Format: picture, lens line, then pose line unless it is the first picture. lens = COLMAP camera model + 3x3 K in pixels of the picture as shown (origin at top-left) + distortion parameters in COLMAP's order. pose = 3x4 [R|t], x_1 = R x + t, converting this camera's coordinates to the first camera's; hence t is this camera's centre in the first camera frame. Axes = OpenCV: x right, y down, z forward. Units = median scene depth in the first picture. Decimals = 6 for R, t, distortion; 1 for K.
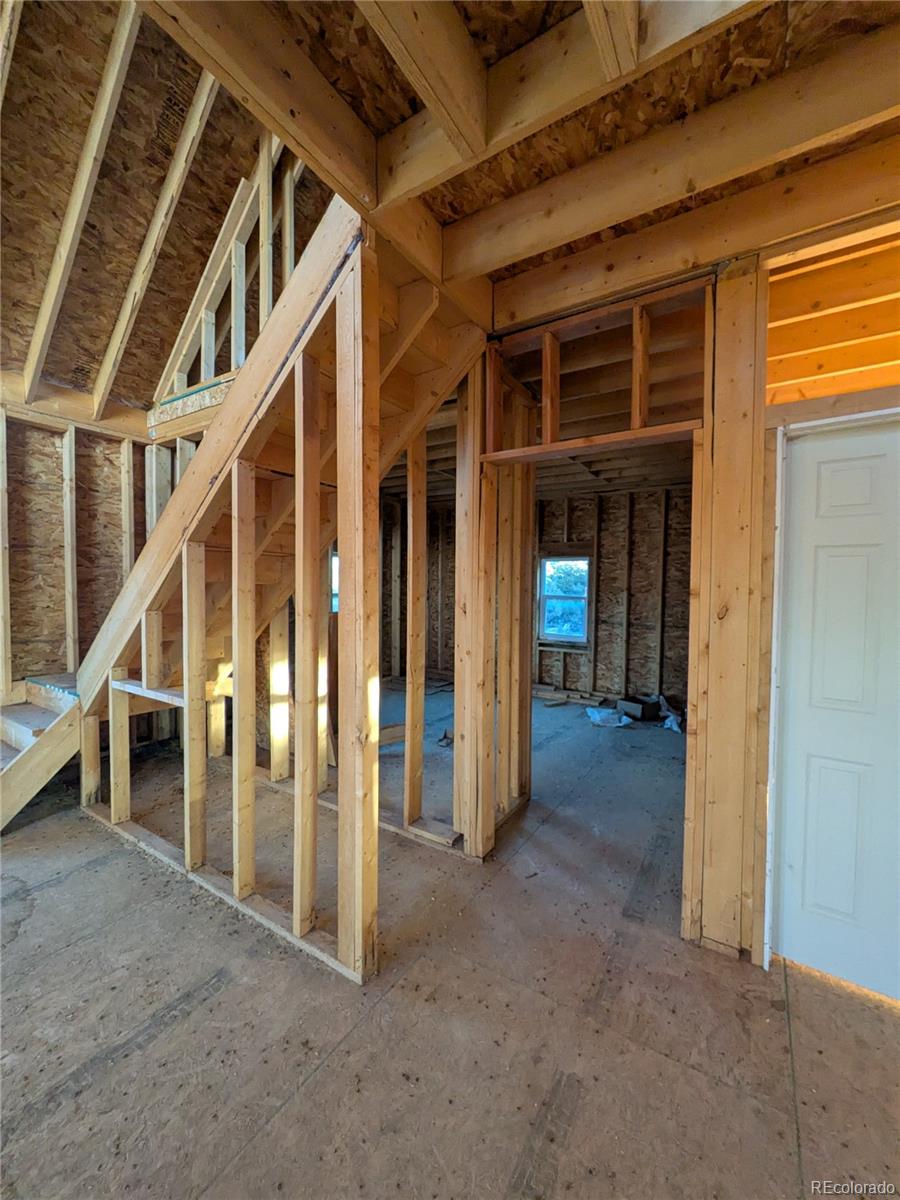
lens RADIAL K [[476.2, 0, 454.4], [0, 476.2, 604.1], [0, 0, 1]] dist [-0.001775, -0.000198]
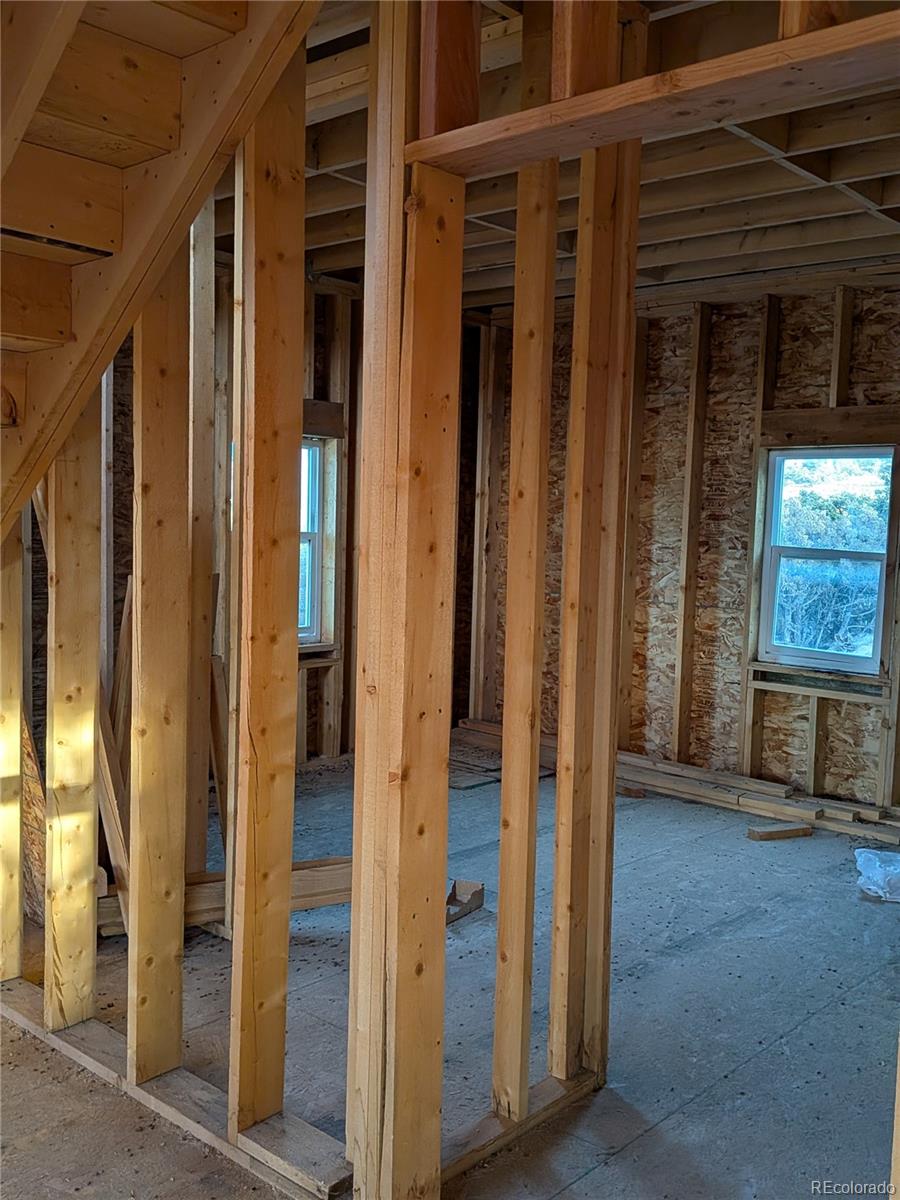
lens RADIAL K [[1143.7, 0, 467.7], [0, 1143.7, 600.9], [0, 0, 1]] dist [0.082115, -0.144874]
pose [[0.987895, 0.030564, -0.152085, 0.200498], [-0.025916, 0.999137, 0.032453, 0.002011], [0.152946, -0.028119, 0.987834, 0.111021]]
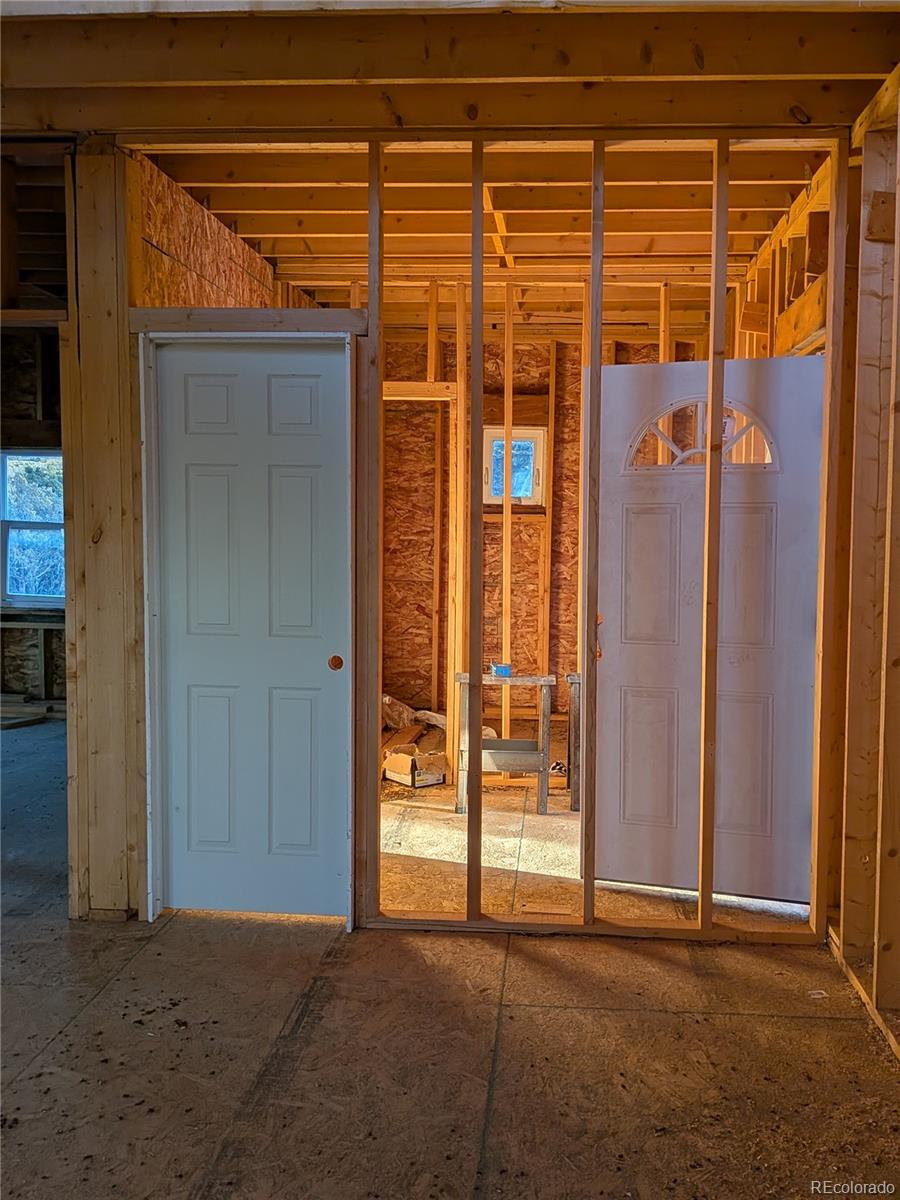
lens RADIAL K [[1143.7, 0, 467.7], [0, 1143.7, 600.9], [0, 0, 1]] dist [0.082115, -0.144874]
pose [[0.883392, -0.034060, 0.467395, 0.106510], [0.012145, 0.998684, 0.049821, 0.025719], [-0.468477, -0.038335, 0.882644, -0.768232]]
